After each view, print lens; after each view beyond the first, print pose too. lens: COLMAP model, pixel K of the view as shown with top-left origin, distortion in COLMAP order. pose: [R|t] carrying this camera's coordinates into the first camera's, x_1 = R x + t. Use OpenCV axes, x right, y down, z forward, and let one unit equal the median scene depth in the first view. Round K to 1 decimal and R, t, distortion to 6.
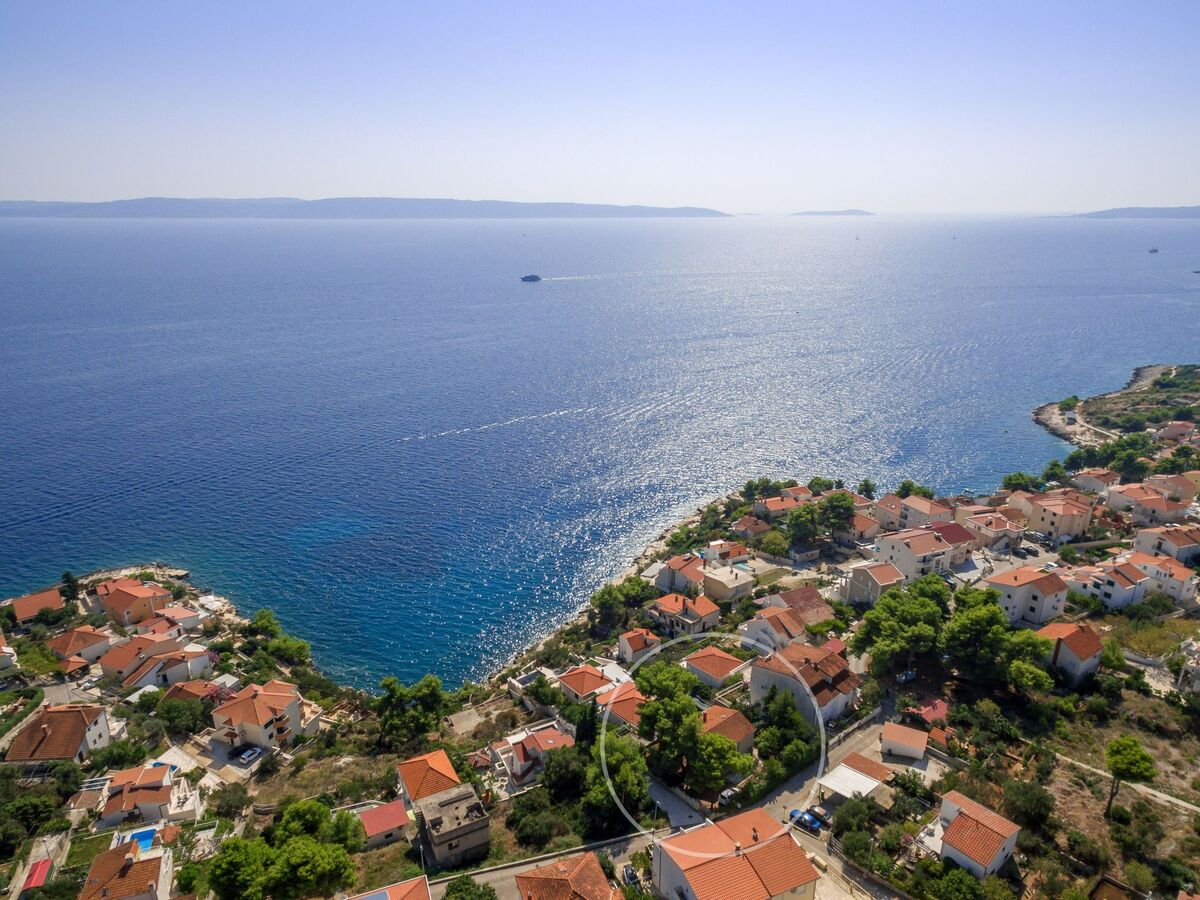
lens RADIAL K [[758.7, 0, 601.8], [0, 758.7, 491.0], [0, 0, 1]] dist [0.007429, 0.002301]
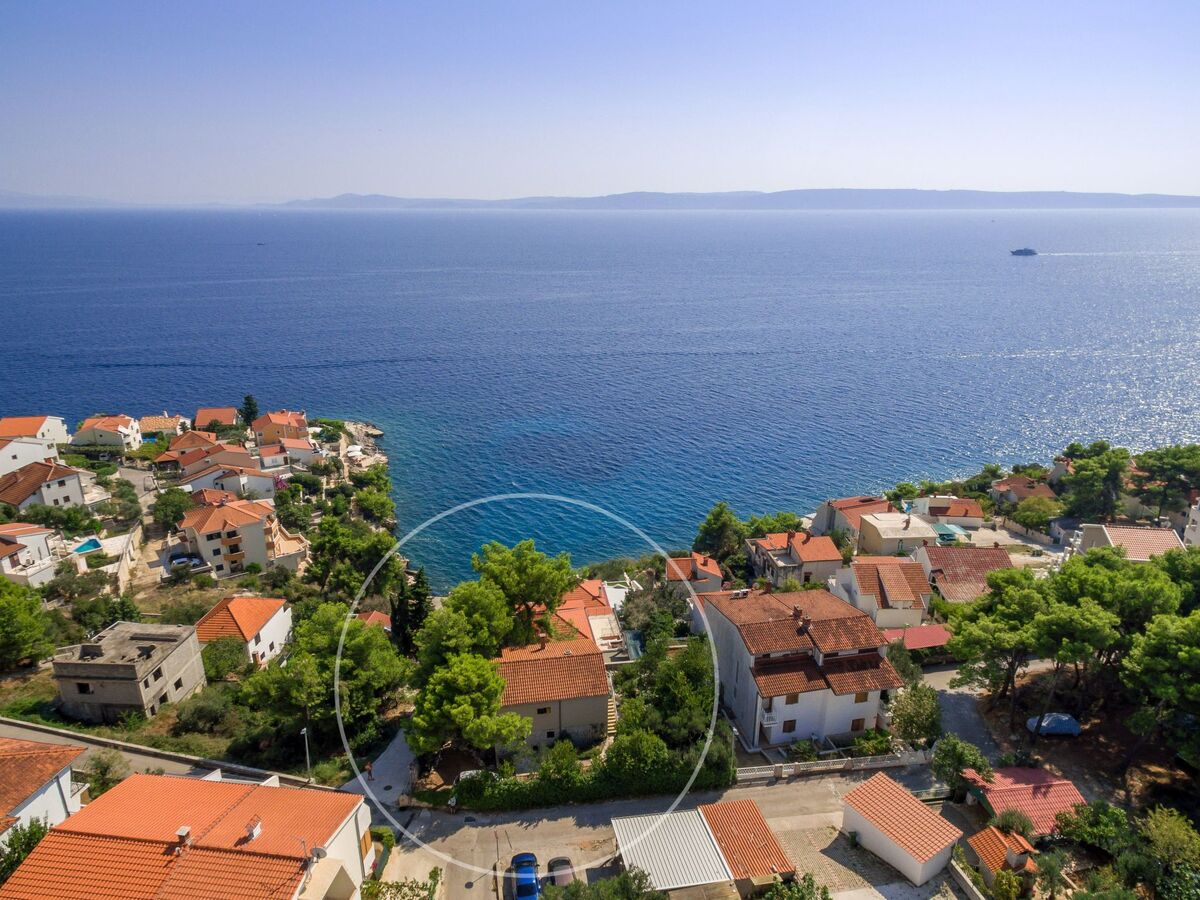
lens RADIAL K [[763.0, 0, 601.8], [0, 763.0, 485.2], [0, 0, 1]] dist [0.008281, 0.002169]
pose [[0.851411, 0.178008, -0.493368, 0.382682], [-0.178650, 0.982823, 0.046305, 0.137087], [0.493136, 0.048715, 0.868587, 0.486206]]
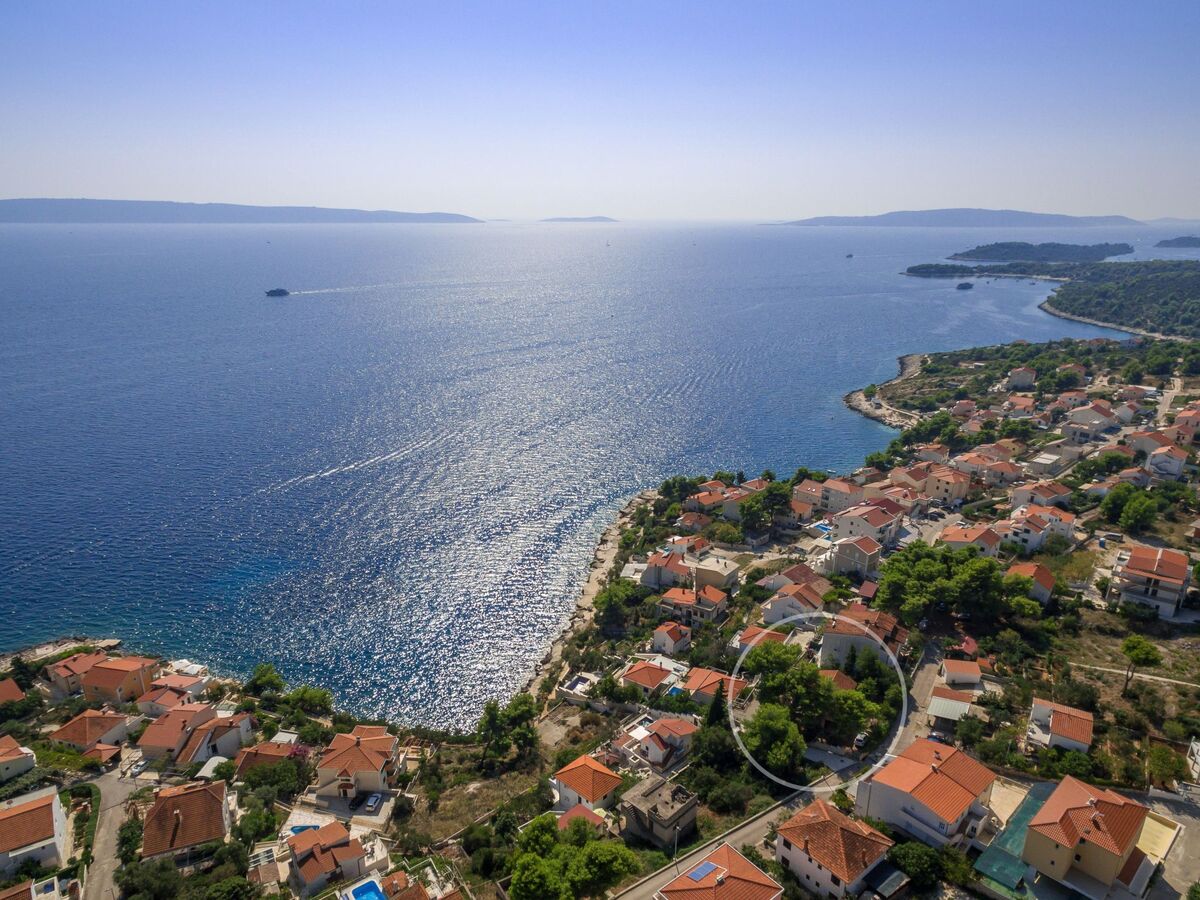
lens RADIAL K [[761.9, 0, 601.7], [0, 761.9, 492.2], [0, 0, 1]] dist [0.008434, 0.000597]
pose [[0.953107, -0.097539, 0.286486, -0.442708], [0.099308, 0.995021, 0.008385, -0.031199], [-0.285877, 0.020458, 0.958048, -0.038670]]
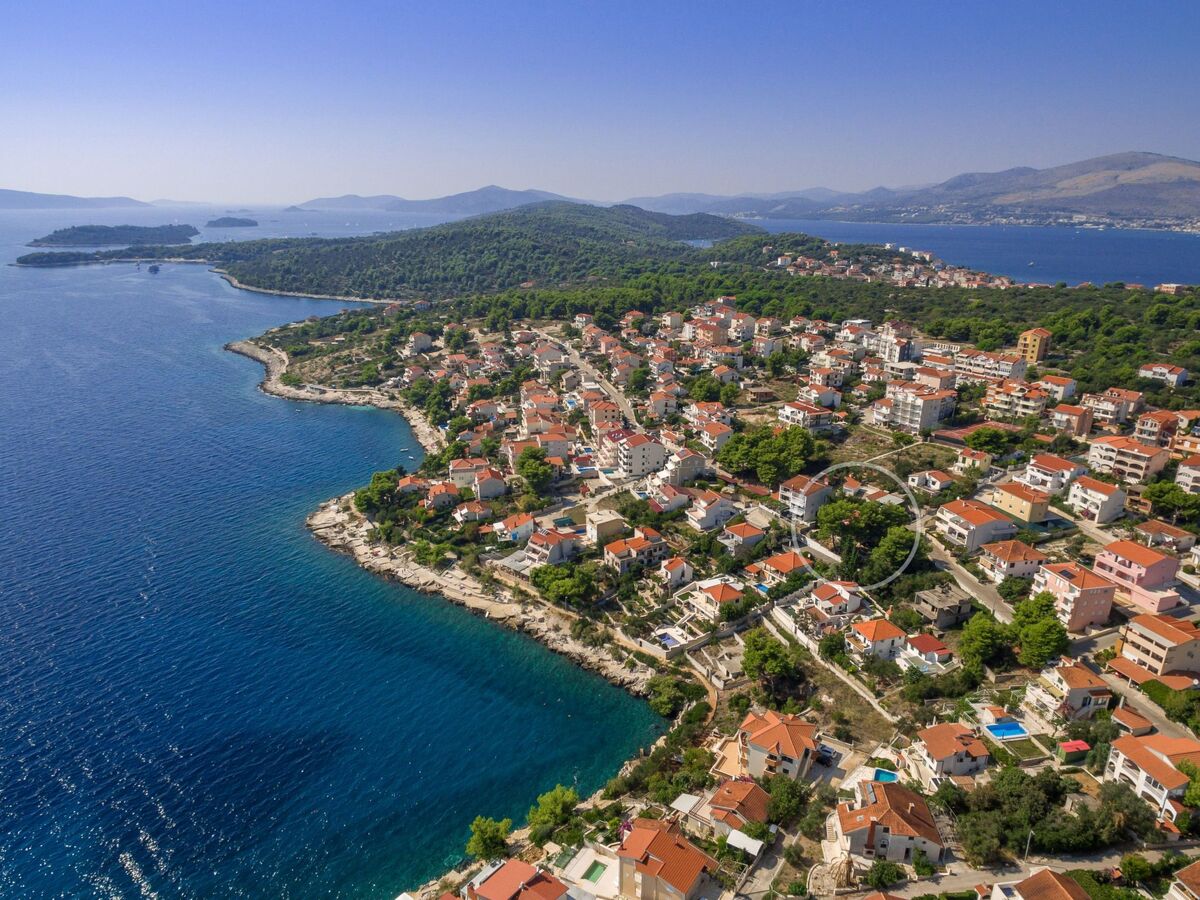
lens RADIAL K [[788.7, 0, 600.6], [0, 788.7, 473.1], [0, 0, 1]] dist [0.005092, 0.004071]
pose [[0.168781, -0.315937, 0.933647, -1.481466], [0.334287, 0.909443, 0.247315, -0.399867], [-0.927235, 0.270364, 0.259110, 0.943133]]
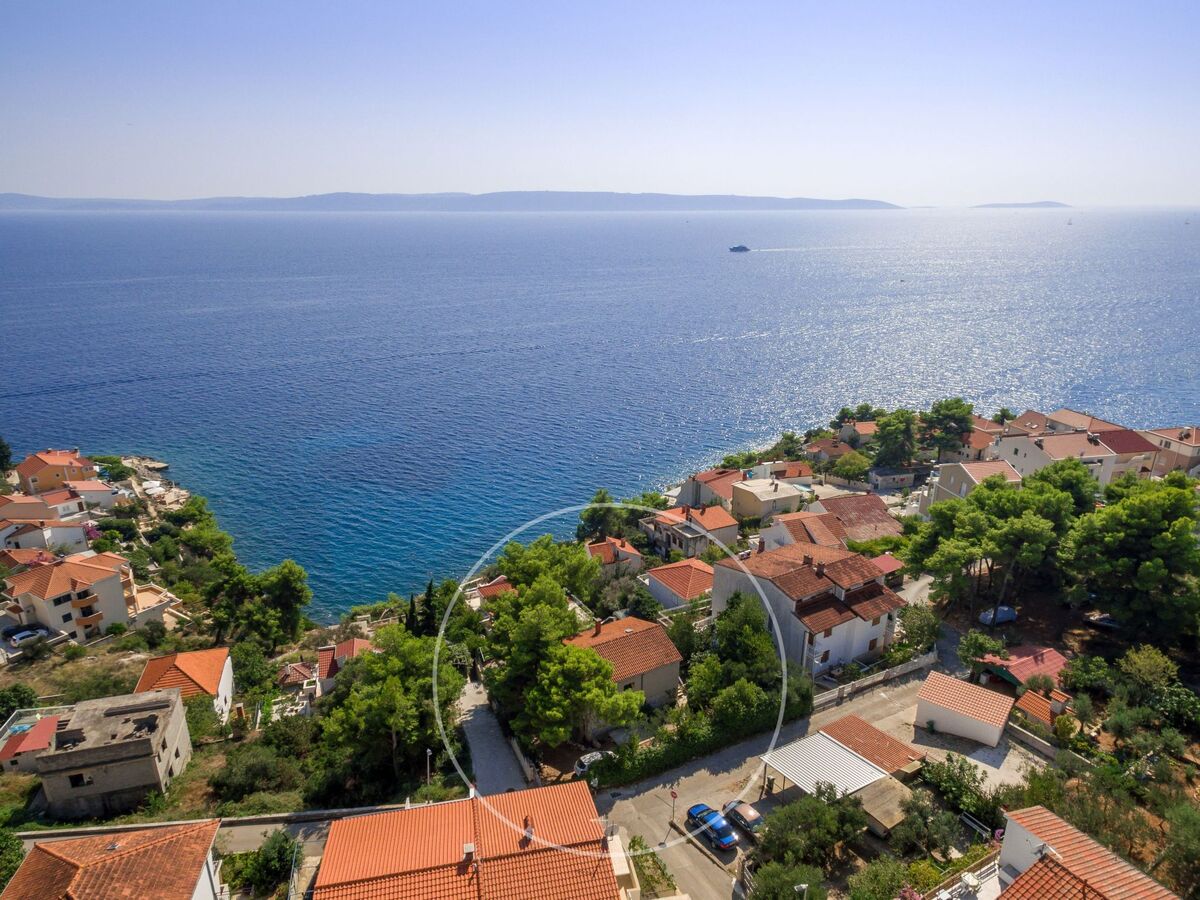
lens RADIAL K [[761.9, 0, 601.7], [0, 761.9, 492.2], [0, 0, 1]] dist [0.008434, 0.000597]
pose [[0.980483, 0.066308, -0.185082, 0.215278], [-0.065204, 0.997799, 0.012054, 0.169740], [0.185474, 0.000250, 0.982649, 0.394242]]
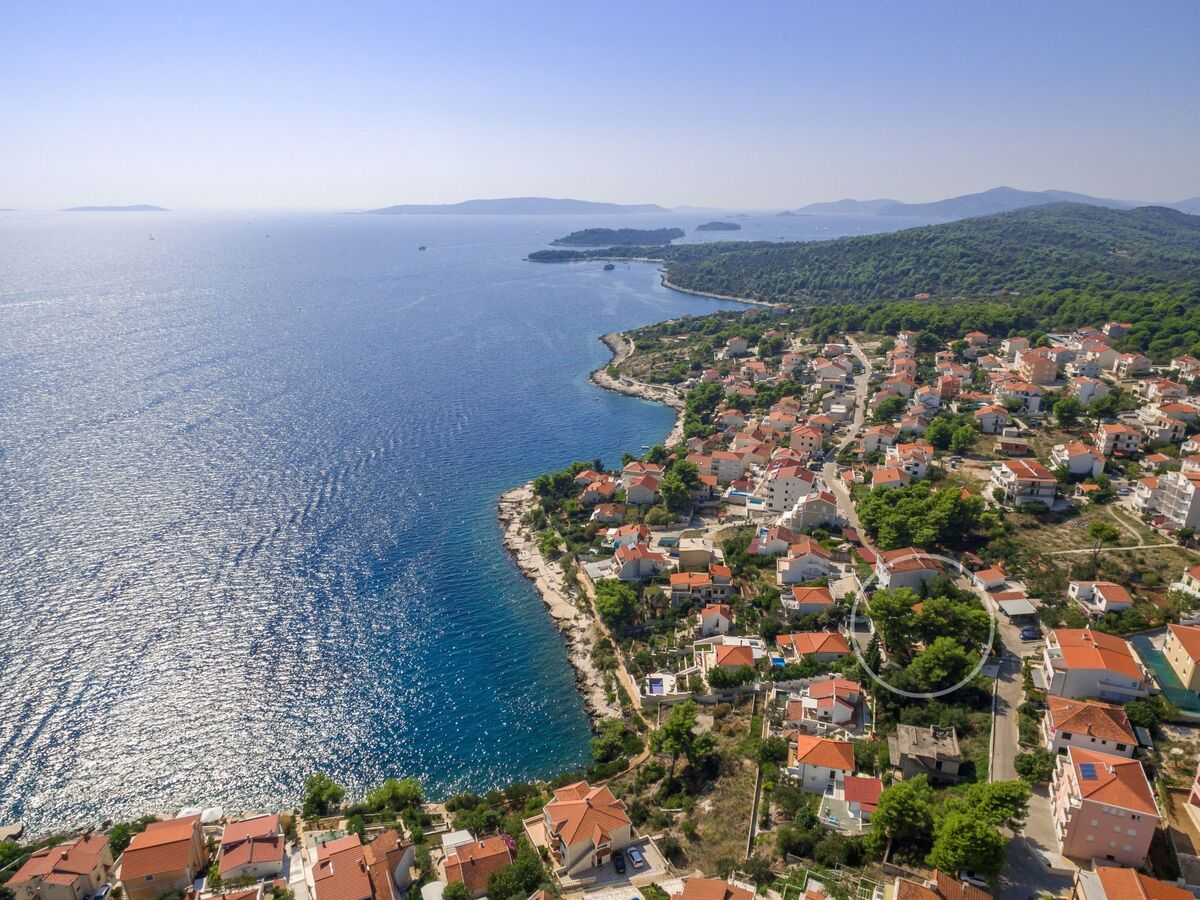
lens RADIAL K [[771.6, 0, 601.2], [0, 771.6, 489.8], [0, 0, 1]] dist [0.010140, 0.000229]
pose [[0.684746, -0.249469, 0.684754, -1.052309], [0.250816, 0.962858, 0.099976, -0.181396], [-0.684262, 0.103289, 0.721884, 0.335906]]
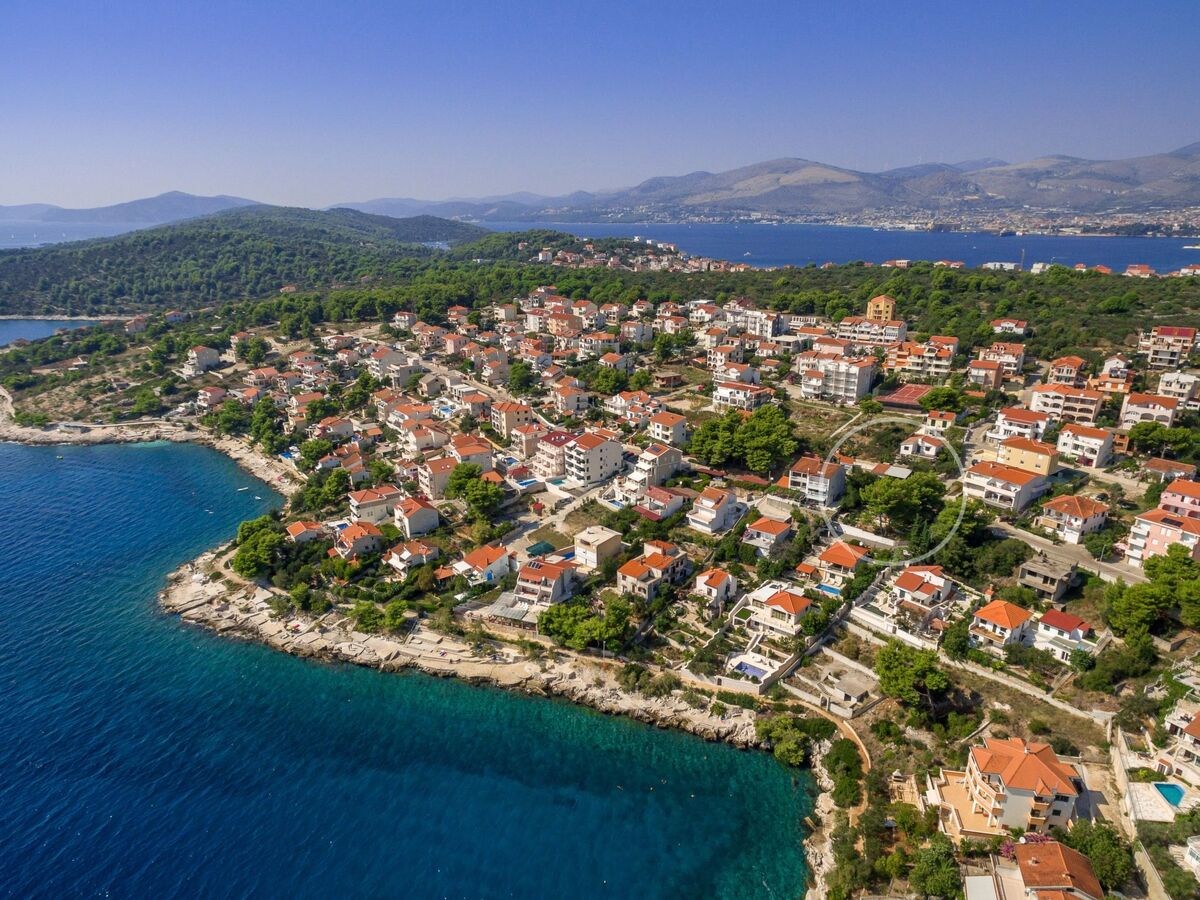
lens RADIAL K [[771.6, 0, 601.2], [0, 771.6, 489.8], [0, 0, 1]] dist [0.010140, 0.000229]
pose [[-0.177706, -0.333984, 0.925676, -1.141458], [0.348586, 0.858293, 0.376591, -0.485925], [-0.920276, 0.389600, -0.036102, 1.463105]]
